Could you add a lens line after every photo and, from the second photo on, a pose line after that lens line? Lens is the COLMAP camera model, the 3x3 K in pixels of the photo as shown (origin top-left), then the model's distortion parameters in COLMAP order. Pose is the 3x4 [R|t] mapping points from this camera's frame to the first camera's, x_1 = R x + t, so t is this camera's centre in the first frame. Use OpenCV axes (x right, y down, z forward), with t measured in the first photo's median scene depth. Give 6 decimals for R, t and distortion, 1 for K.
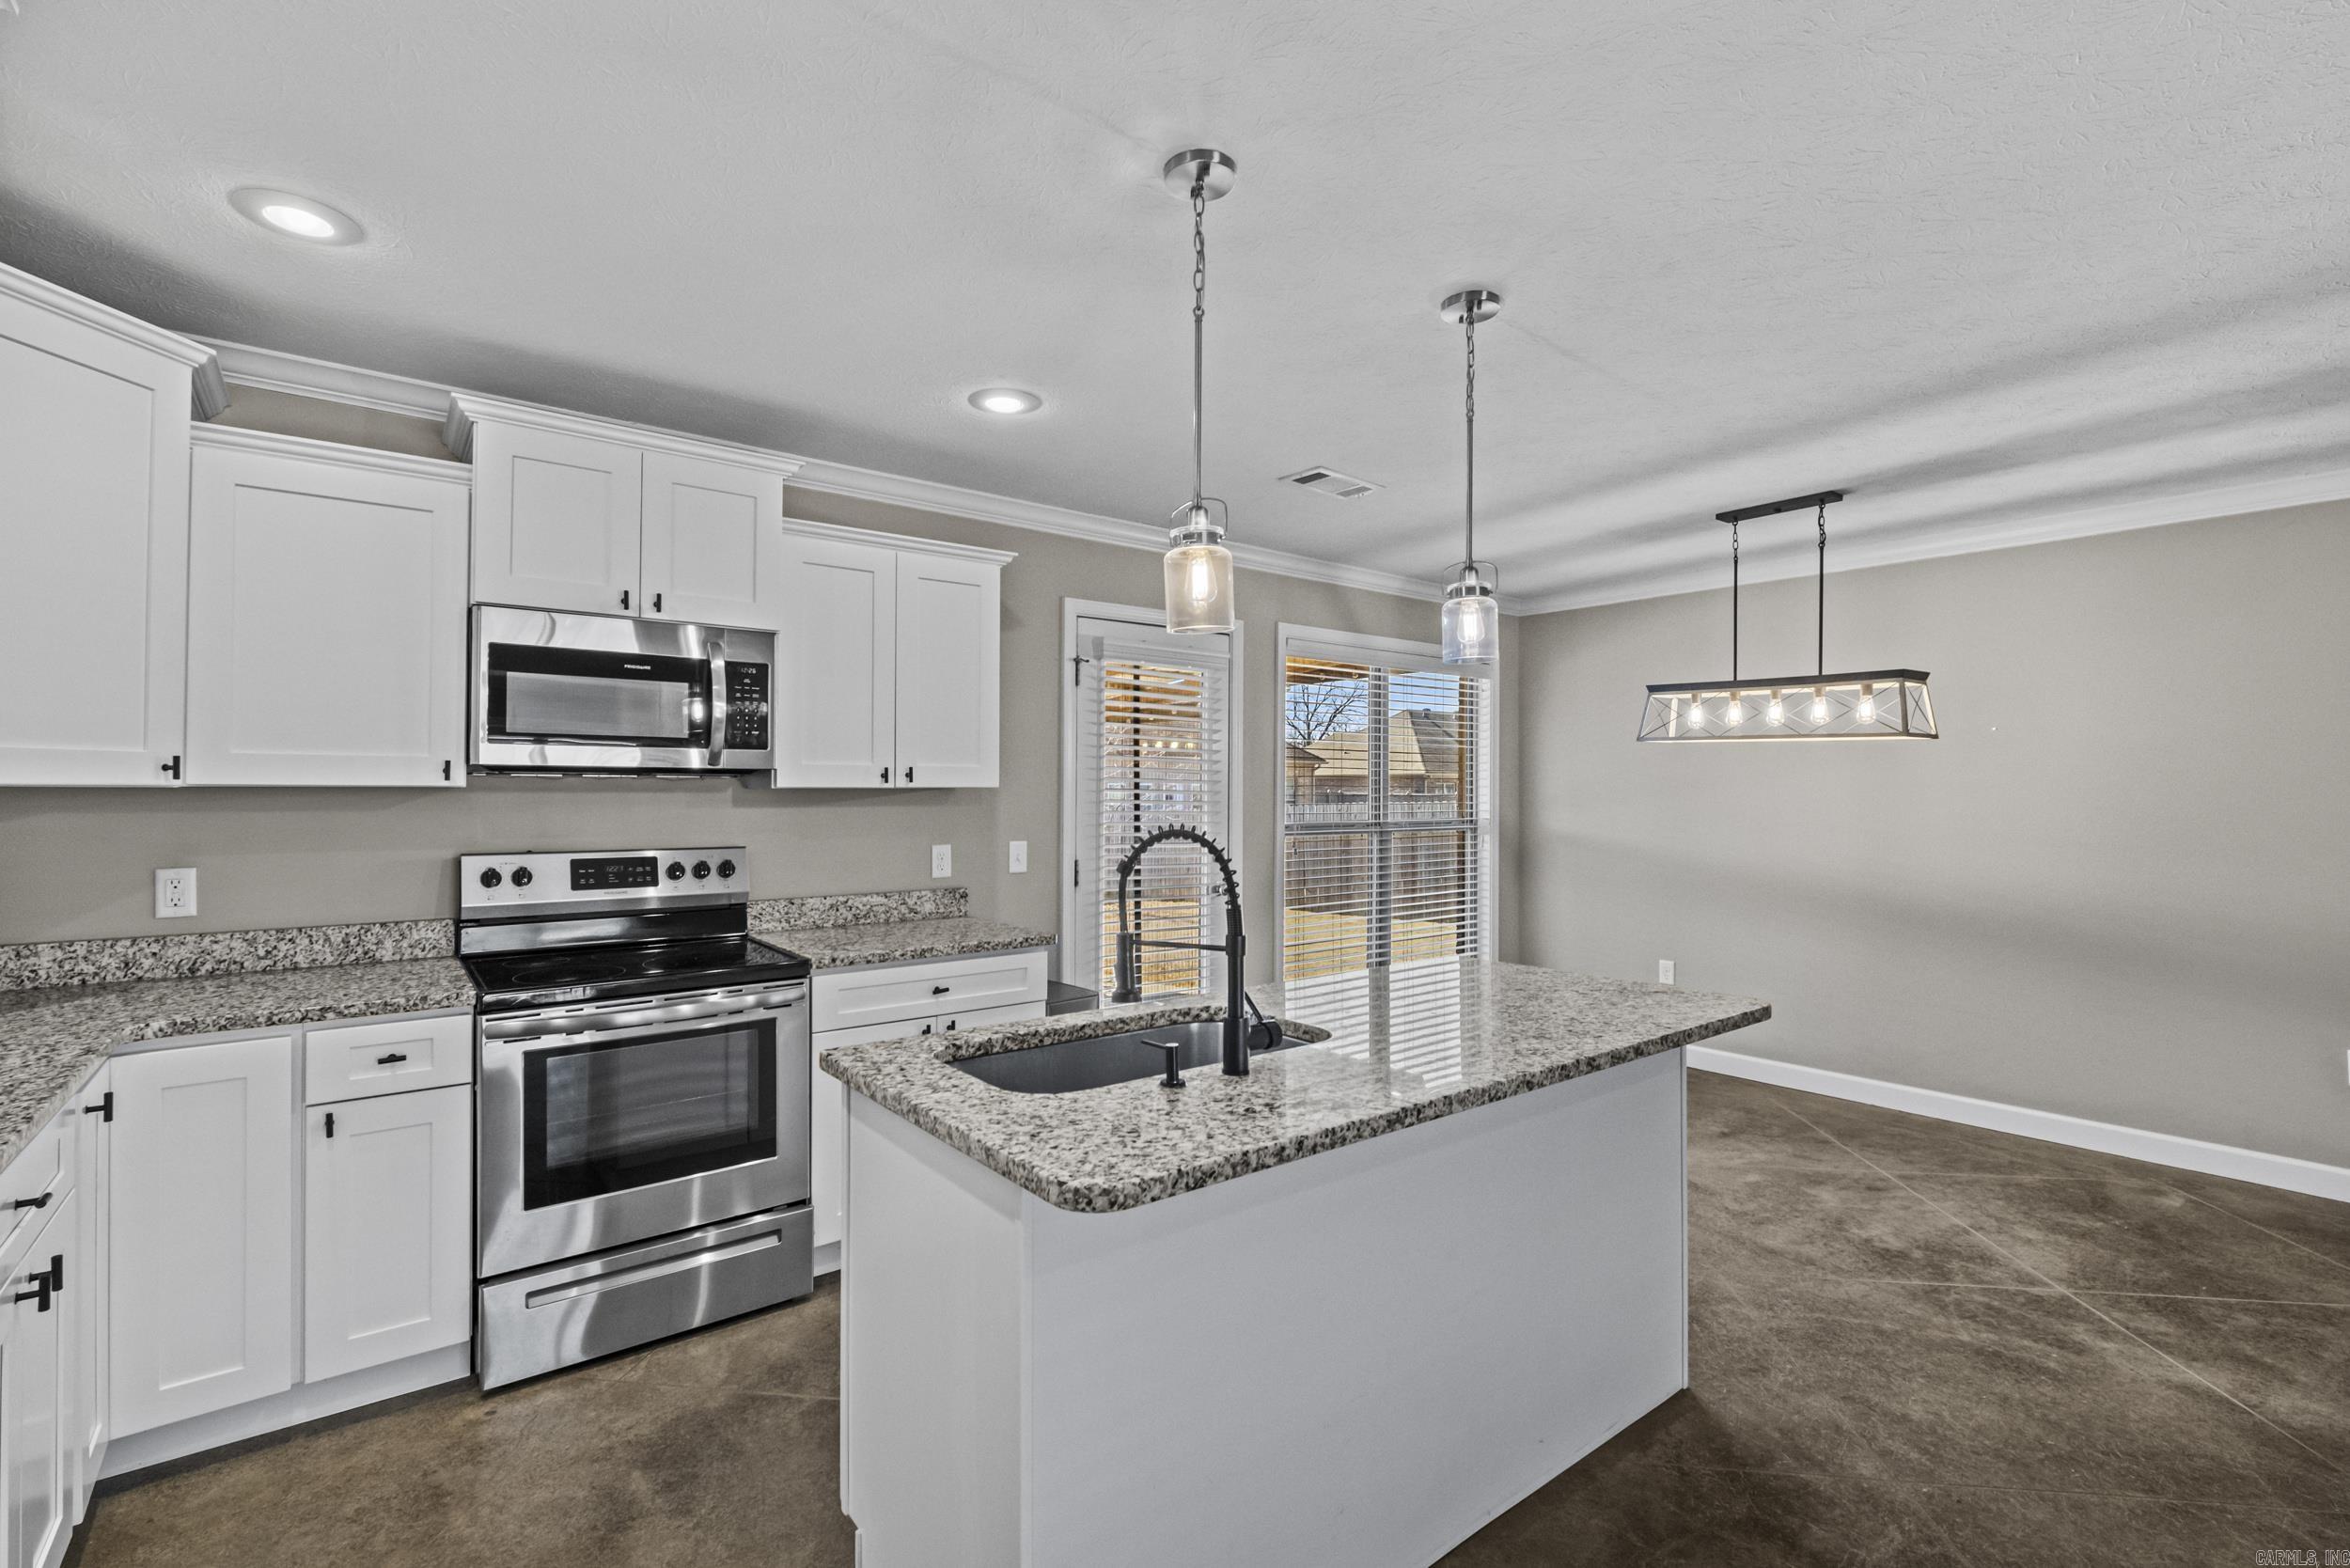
lens RADIAL K [[1027.9, 0, 1159.0], [0, 1027.9, 780.5], [0, 0, 1]] dist [-0.013329, 0.002091]
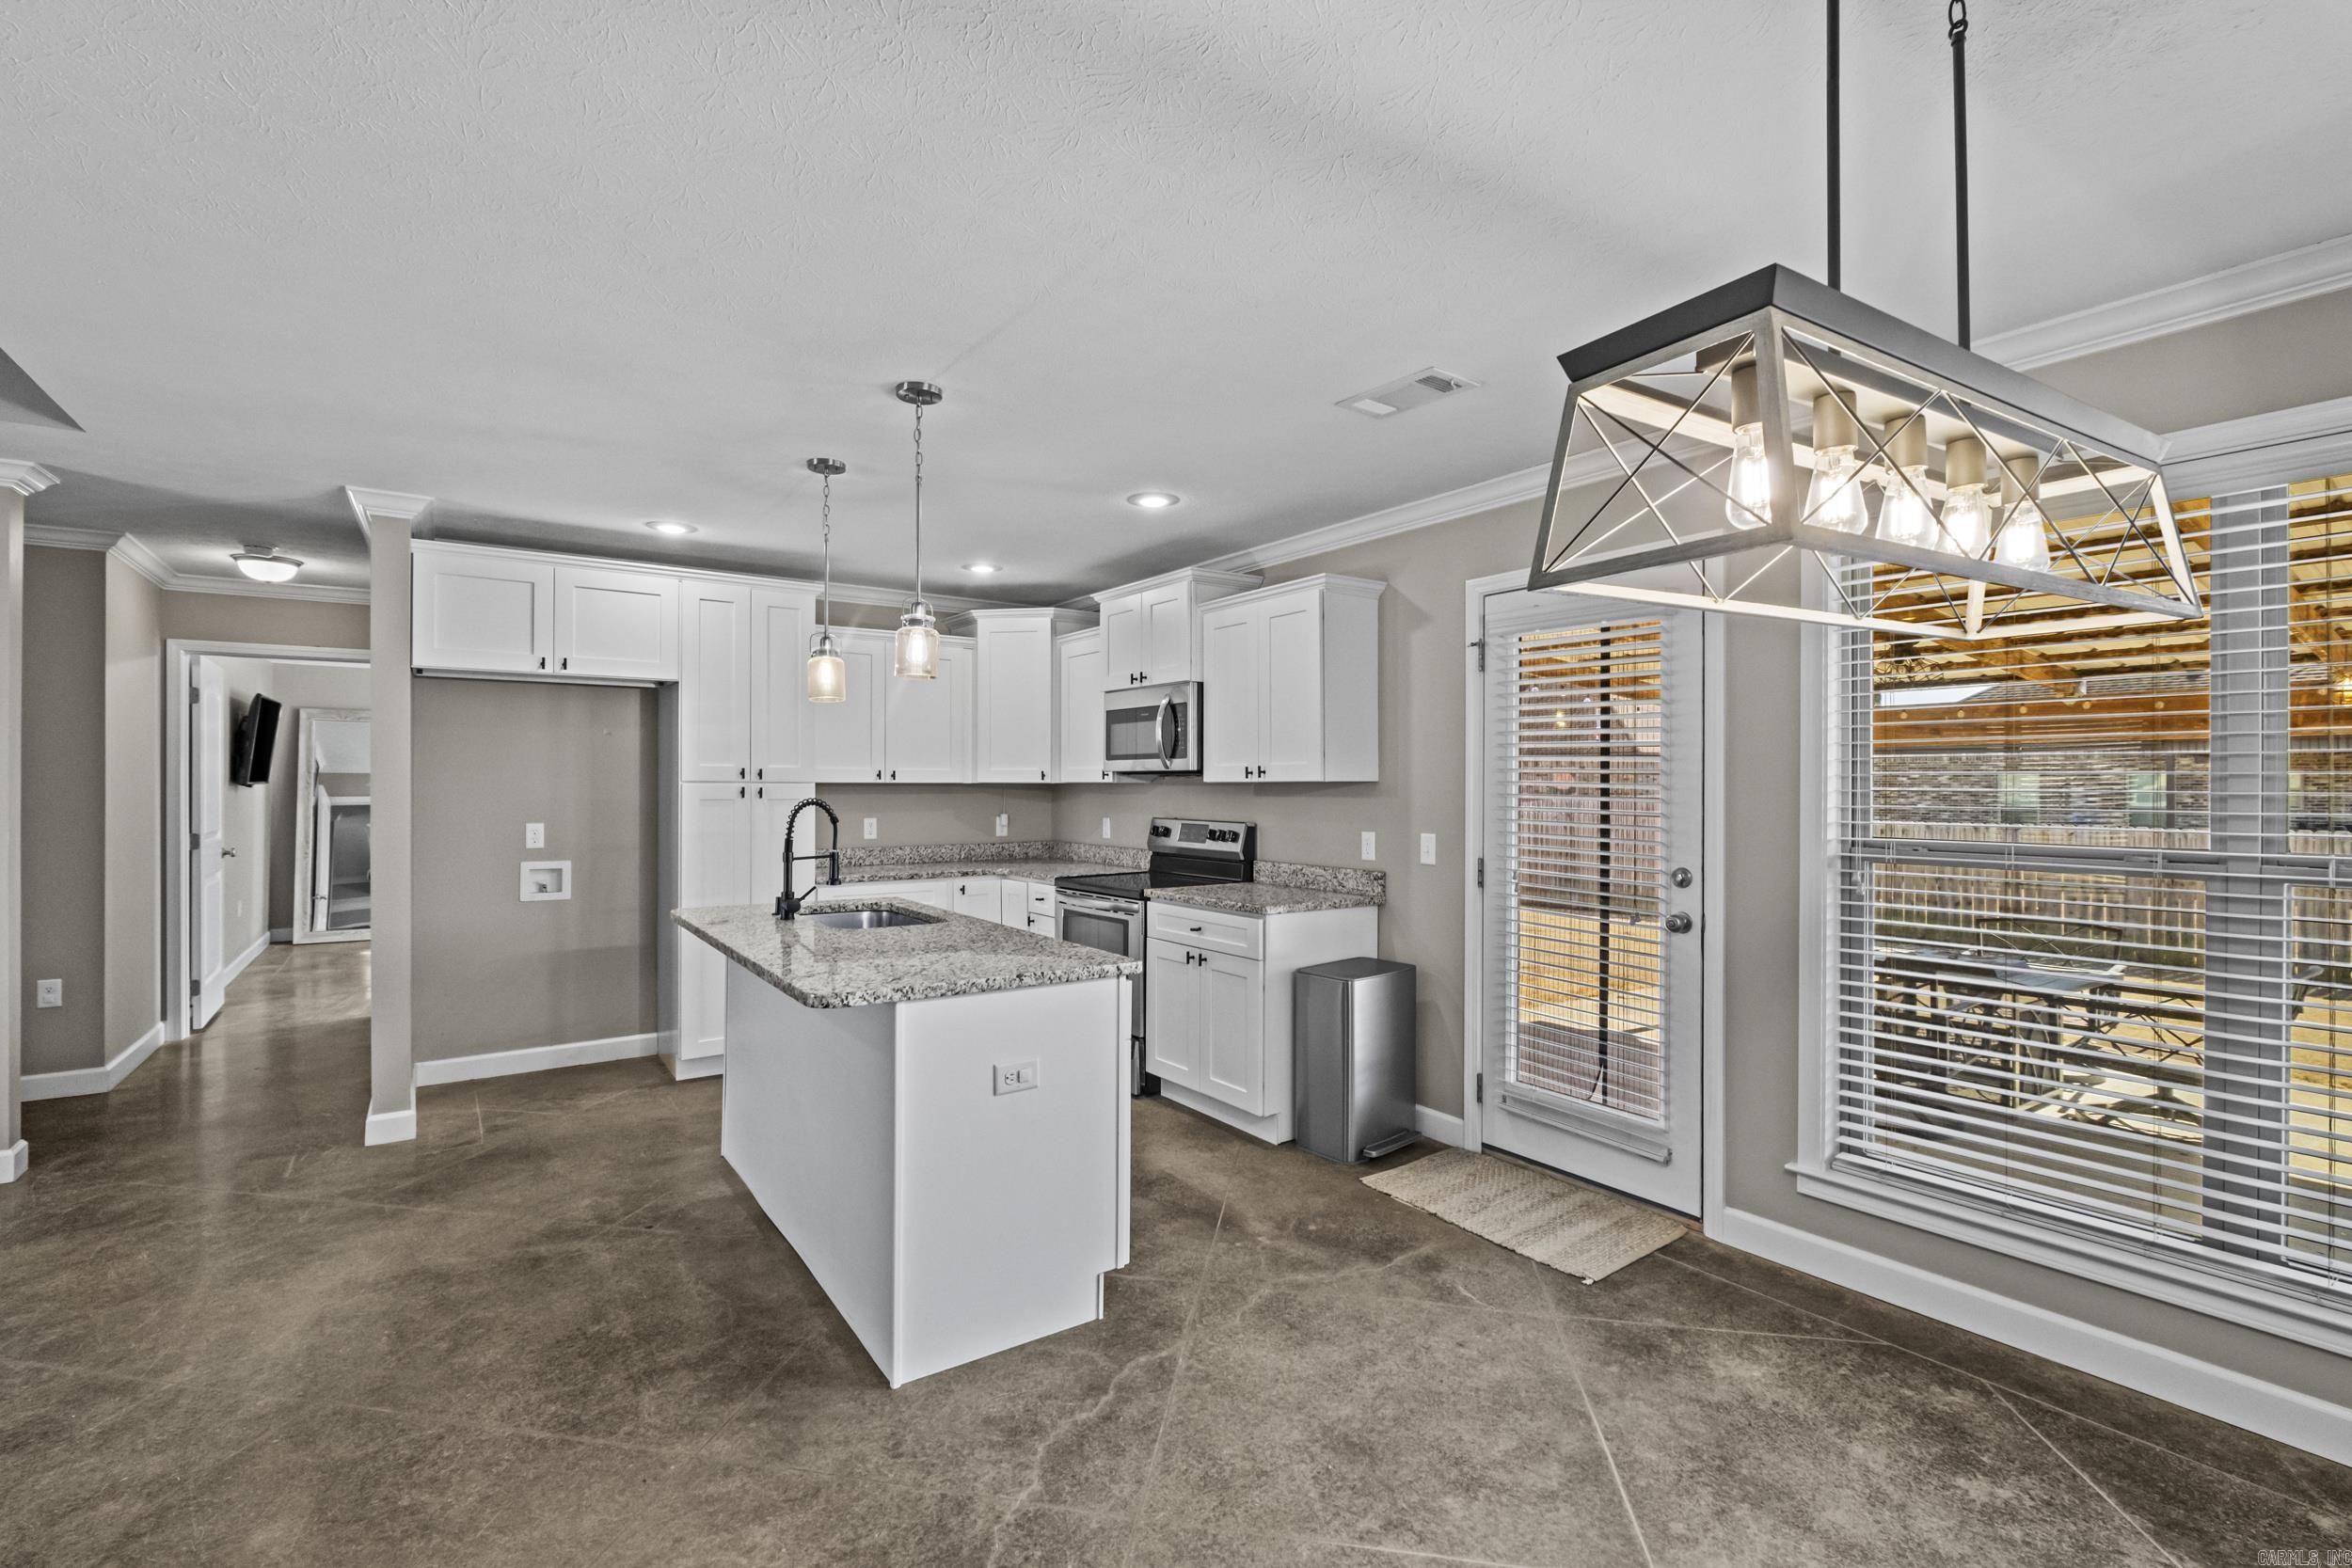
lens RADIAL K [[1028.6, 0, 1177.9], [0, 1028.6, 785.6], [0, 0, 1]] dist [-0.013329, 0.002091]
pose [[-0.029821, -0.001410, -0.999554, 1.106870], [0.007801, 0.999968, -0.001644, 0.013511], [0.999525, -0.007847, -0.029809, 0.969380]]
